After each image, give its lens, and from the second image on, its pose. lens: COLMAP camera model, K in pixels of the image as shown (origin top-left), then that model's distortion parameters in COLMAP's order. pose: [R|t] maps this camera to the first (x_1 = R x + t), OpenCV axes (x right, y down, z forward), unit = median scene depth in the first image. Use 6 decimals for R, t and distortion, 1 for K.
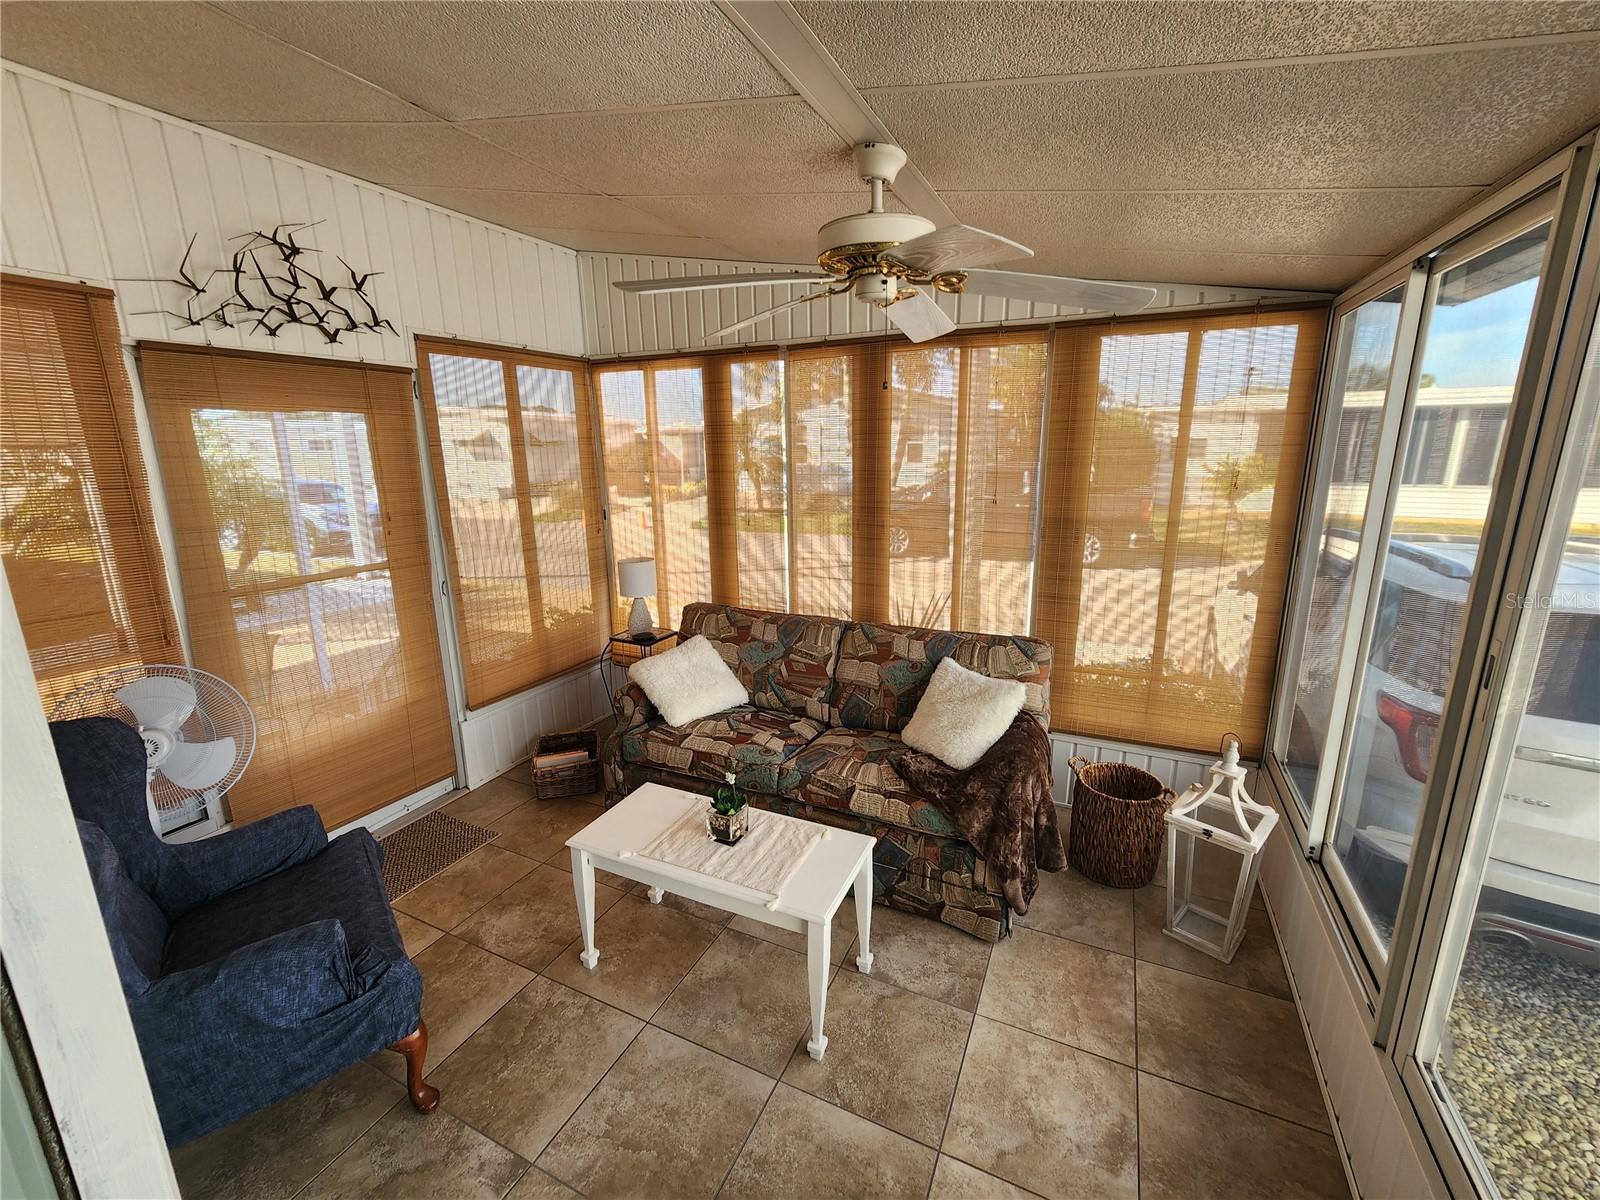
lens RADIAL K [[659.6, 0, 805.9], [0, 659.6, 596.4], [0, 0, 1]] dist [0.001754, 0.000233]
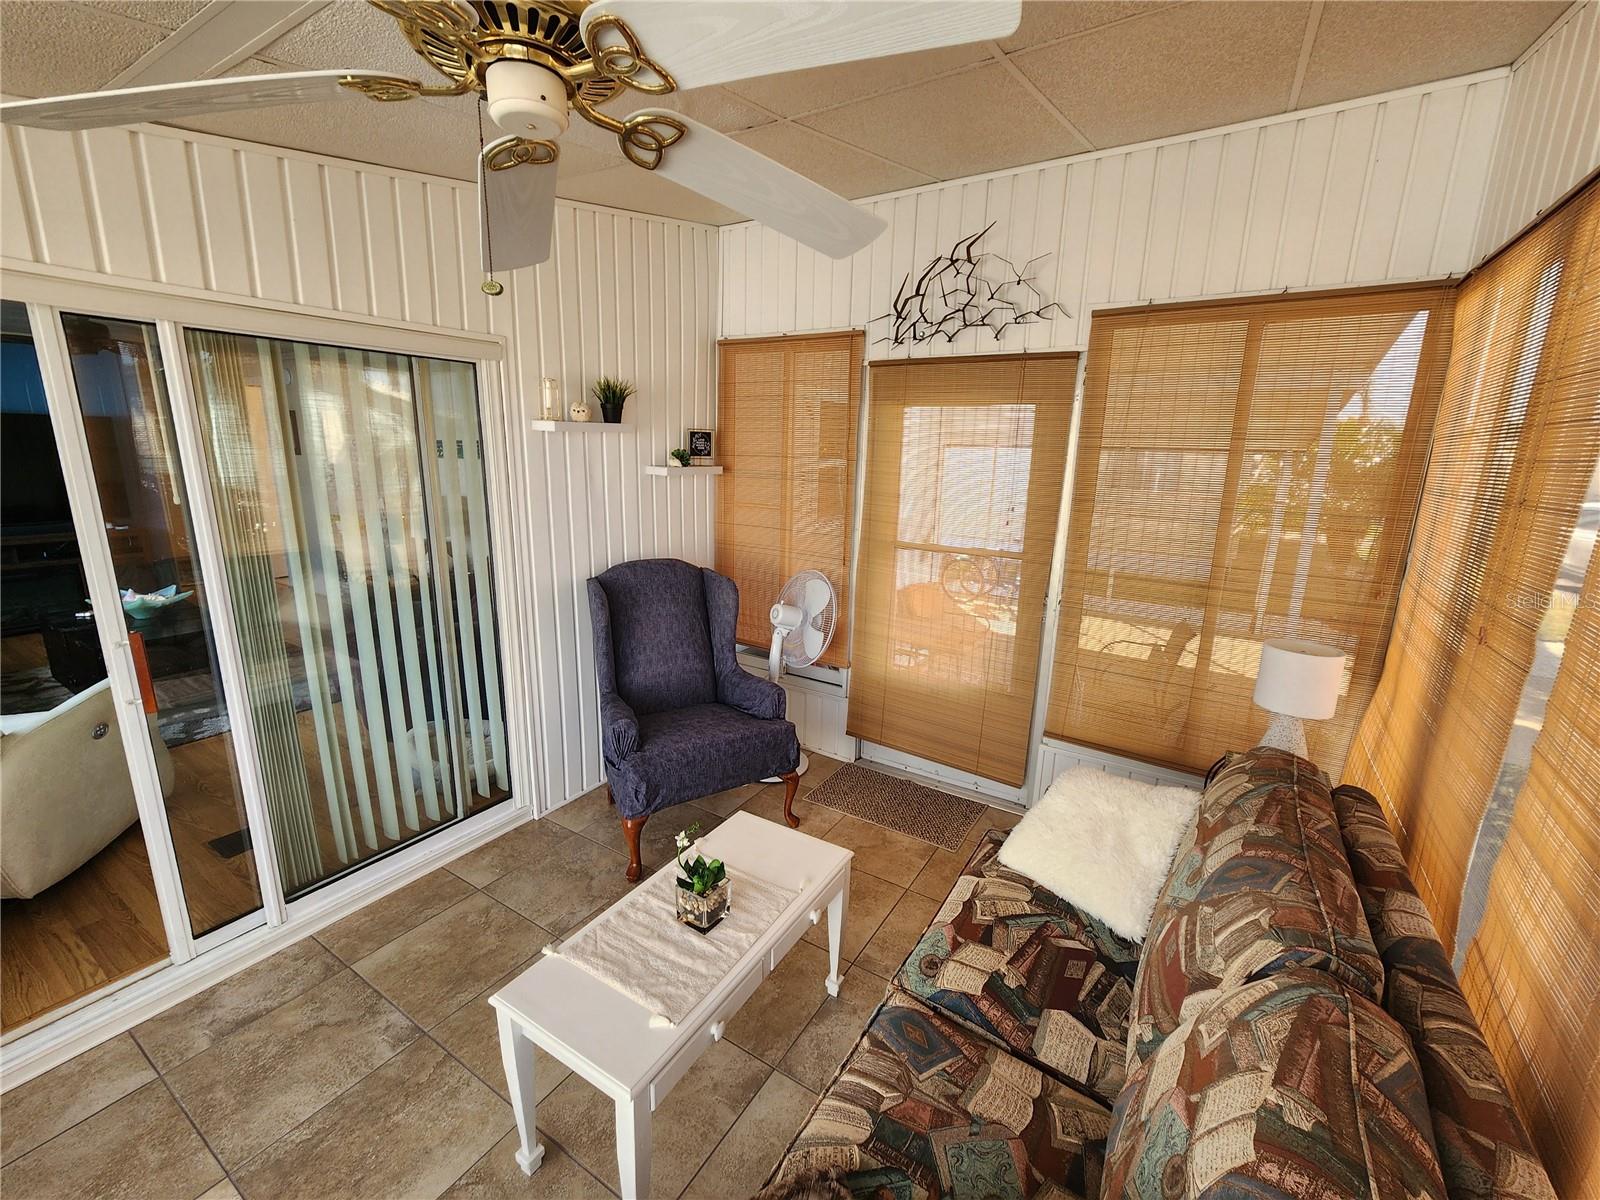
lens RADIAL K [[659.6, 0, 802.9], [0, 659.6, 600.1], [0, 0, 1]] dist [0.001754, 0.000233]
pose [[-0.117402, 0.227757, -0.966615, 0.444982], [-0.245218, 0.936557, 0.250458, -0.178111], [0.962333, 0.266436, -0.054103, 0.868187]]
